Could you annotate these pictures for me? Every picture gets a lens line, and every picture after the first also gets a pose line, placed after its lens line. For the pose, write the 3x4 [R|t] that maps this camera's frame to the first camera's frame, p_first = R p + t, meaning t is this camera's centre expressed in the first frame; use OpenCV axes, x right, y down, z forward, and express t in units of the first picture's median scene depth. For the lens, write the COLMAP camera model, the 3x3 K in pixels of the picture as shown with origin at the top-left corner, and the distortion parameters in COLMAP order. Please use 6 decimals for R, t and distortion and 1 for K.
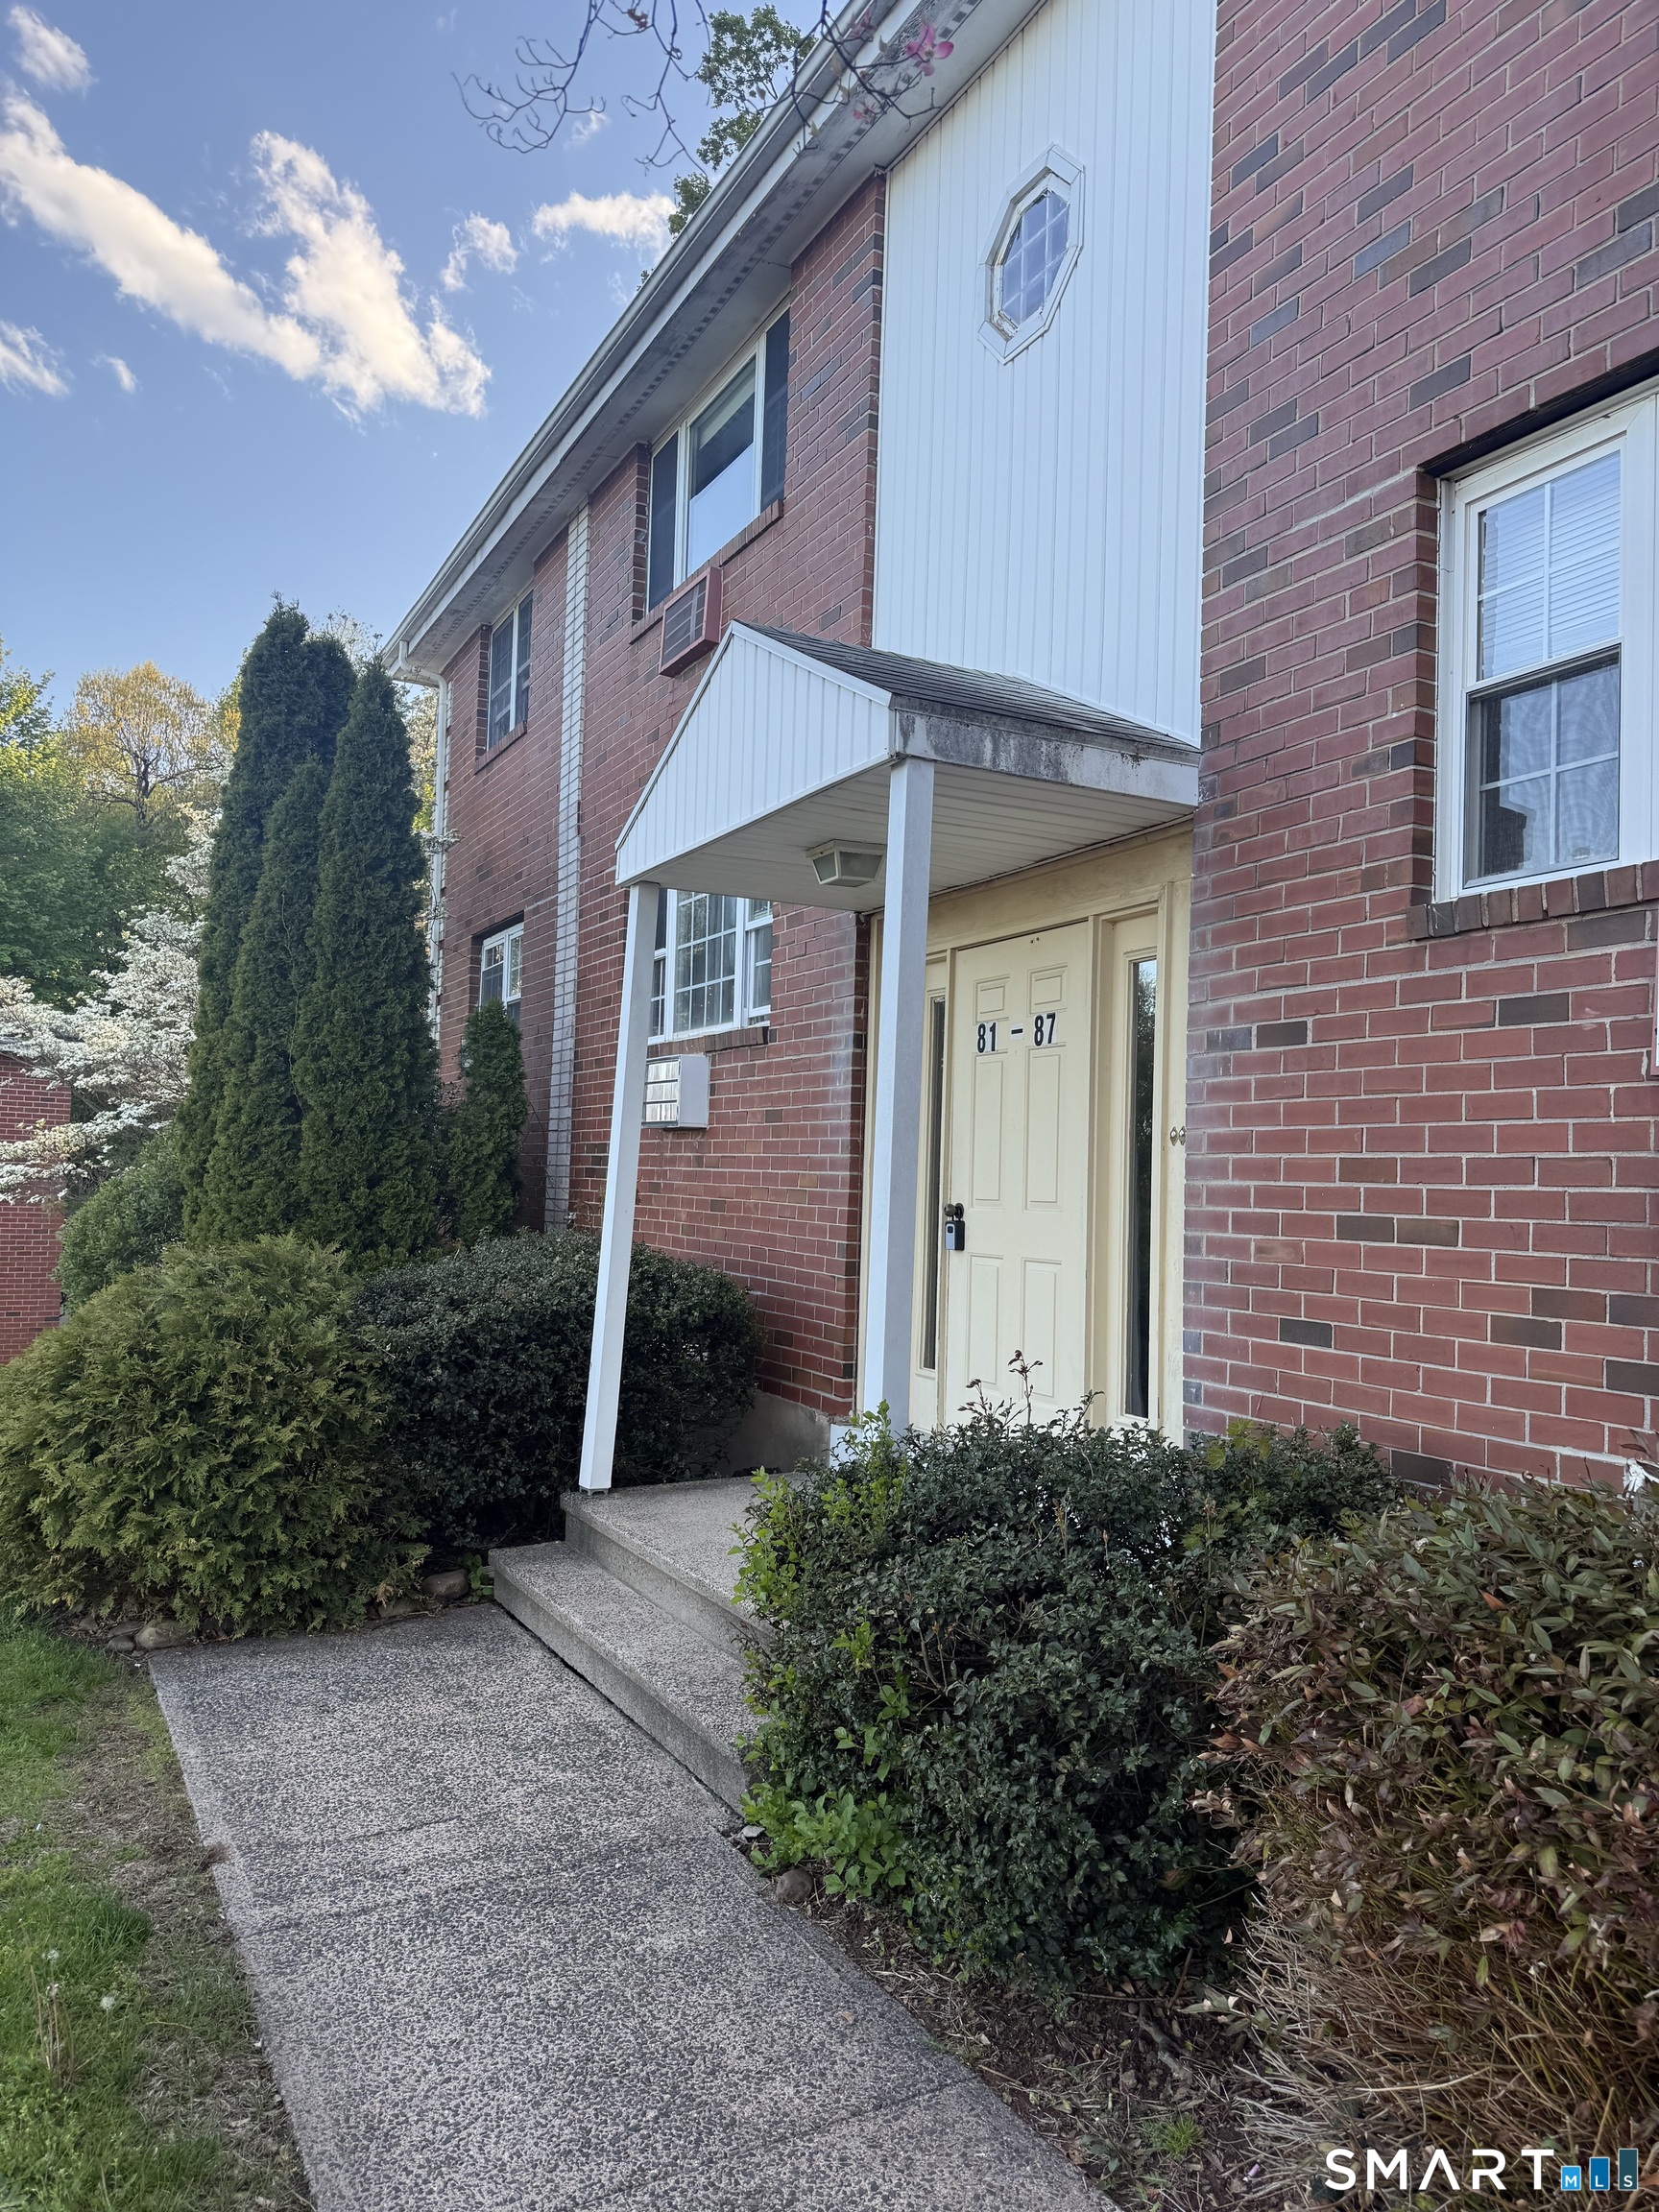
lens RADIAL K [[1542.0, 0, 832.4], [0, 1542.0, 1093.9], [0, 0, 1]] dist [0.141588, -0.254810]
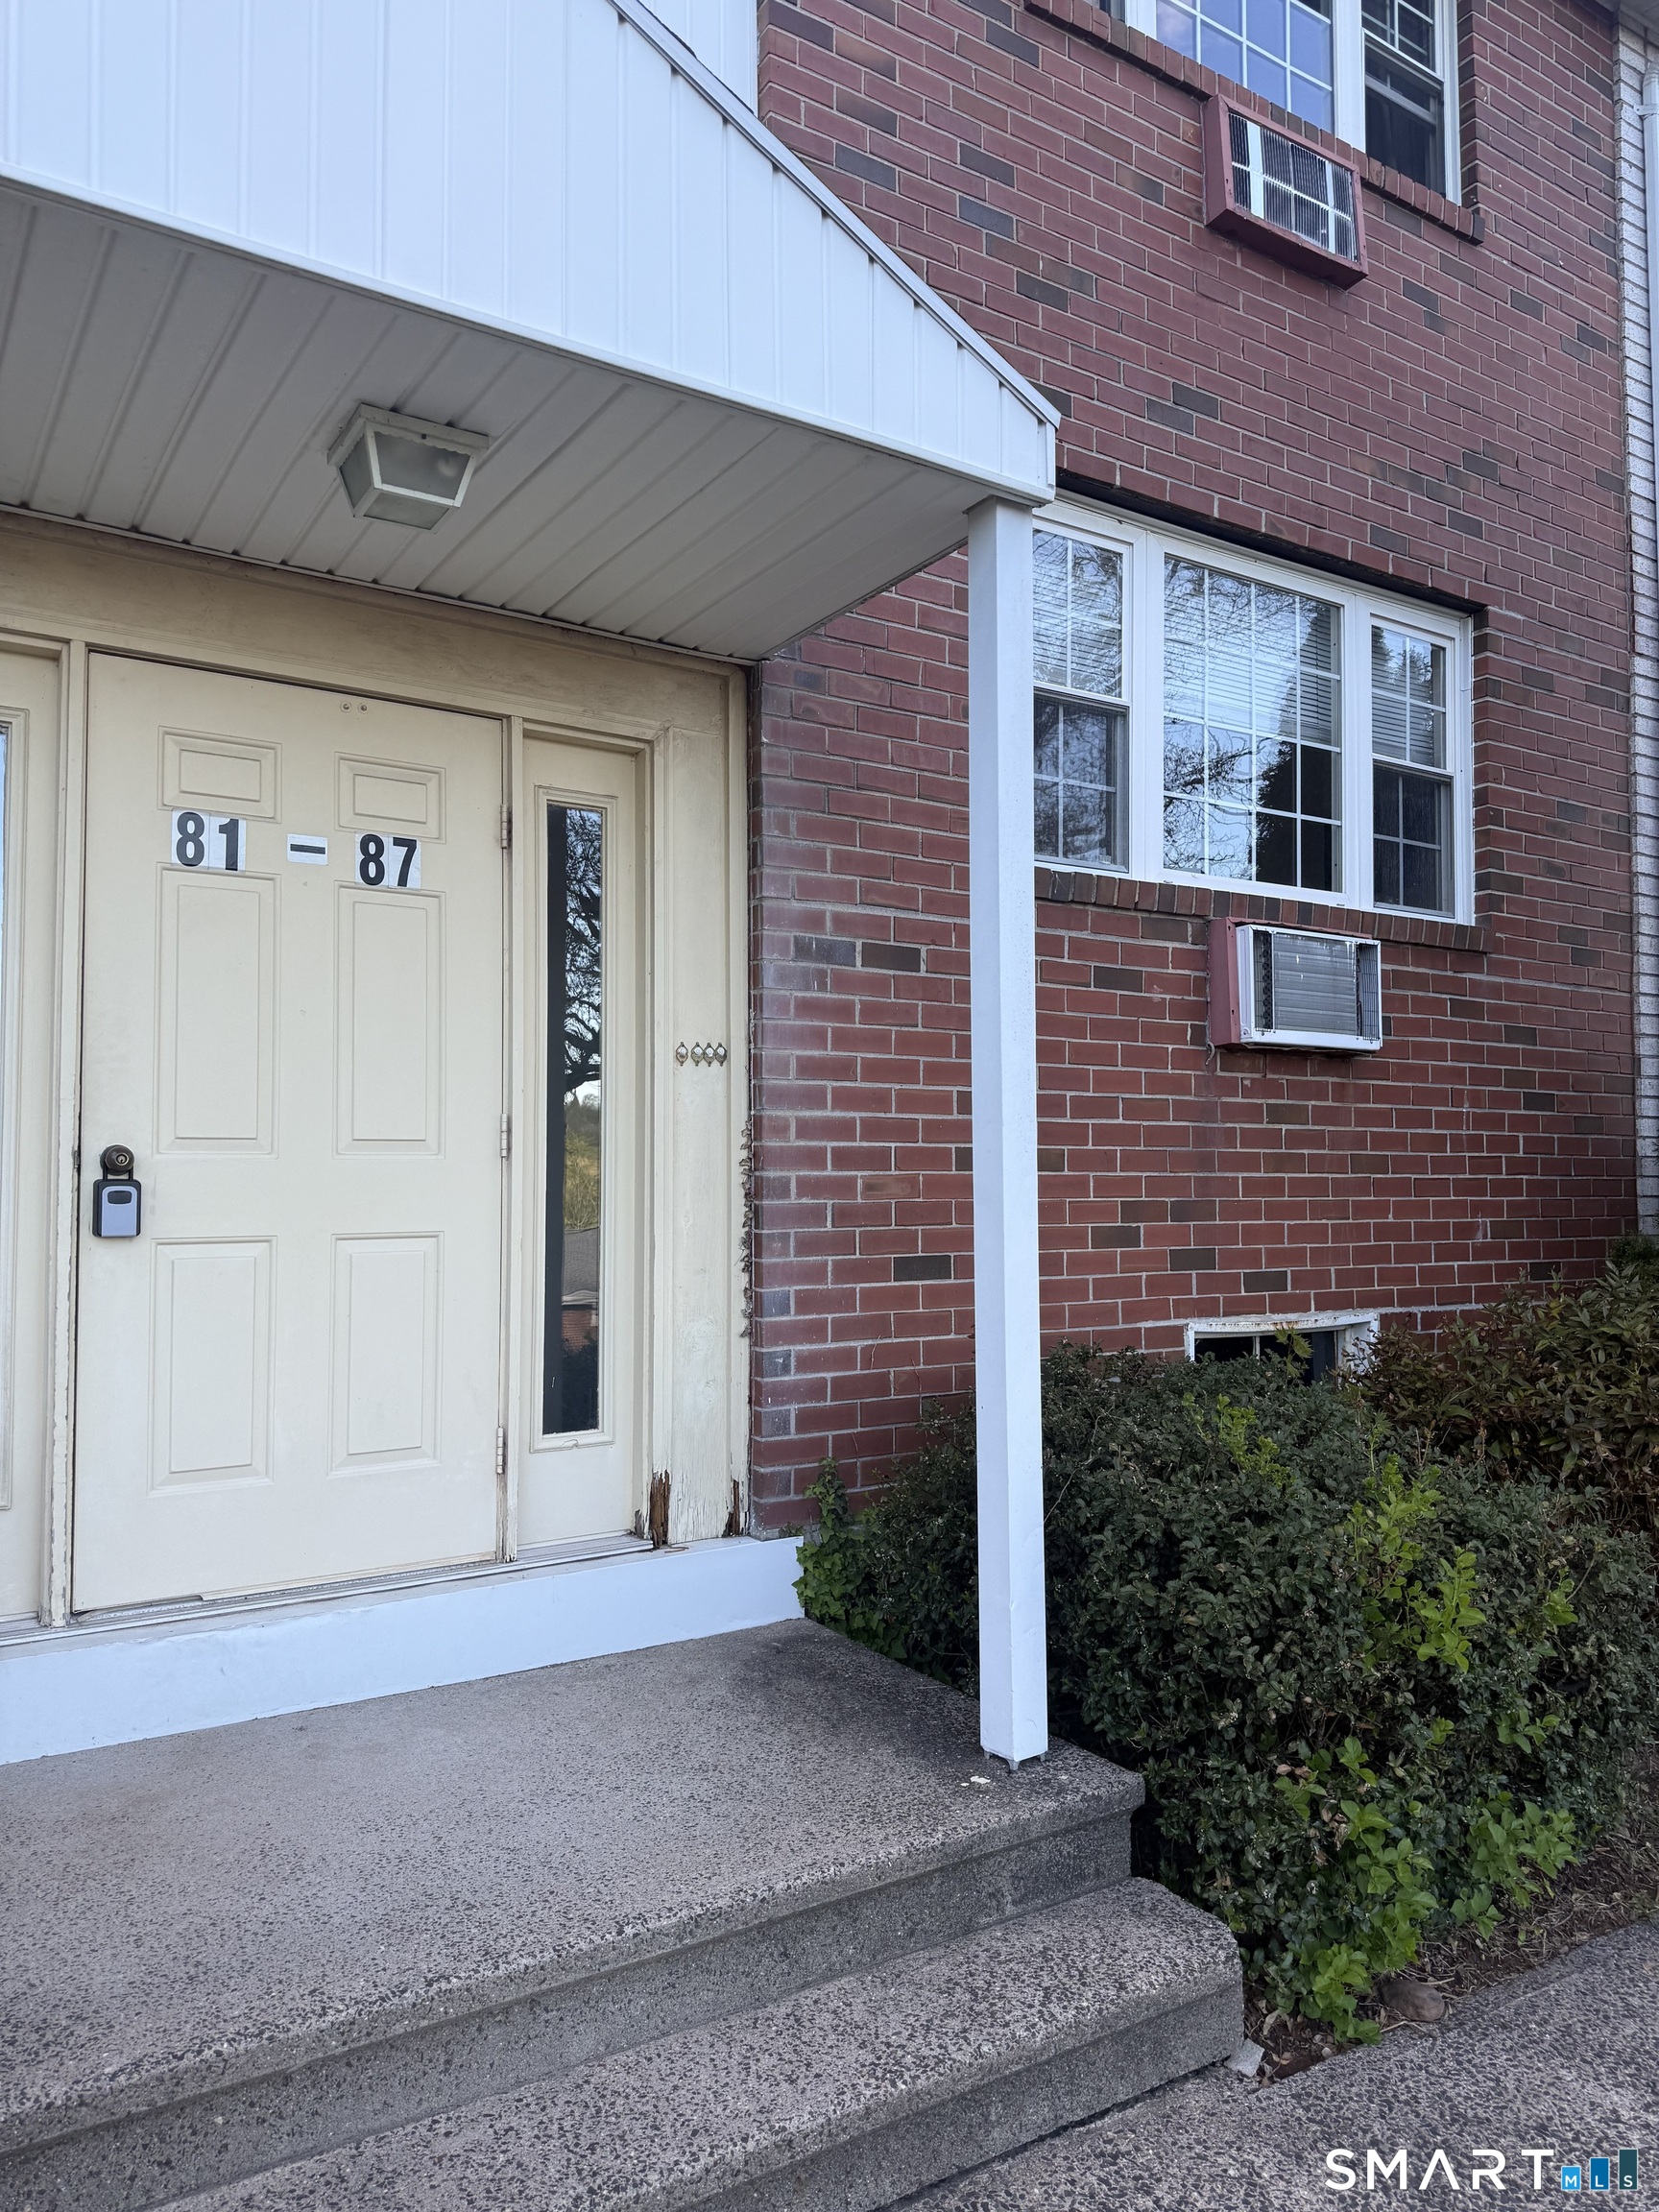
lens RADIAL K [[1542.0, 0, 832.4], [0, 1542.0, 1093.9], [0, 0, 1]] dist [0.141588, -0.254810]
pose [[-0.092683, 0.025432, 0.995371, -0.633348], [-0.062653, 0.997544, -0.031321, 0.075508], [-0.993723, -0.065266, -0.090862, 1.112392]]
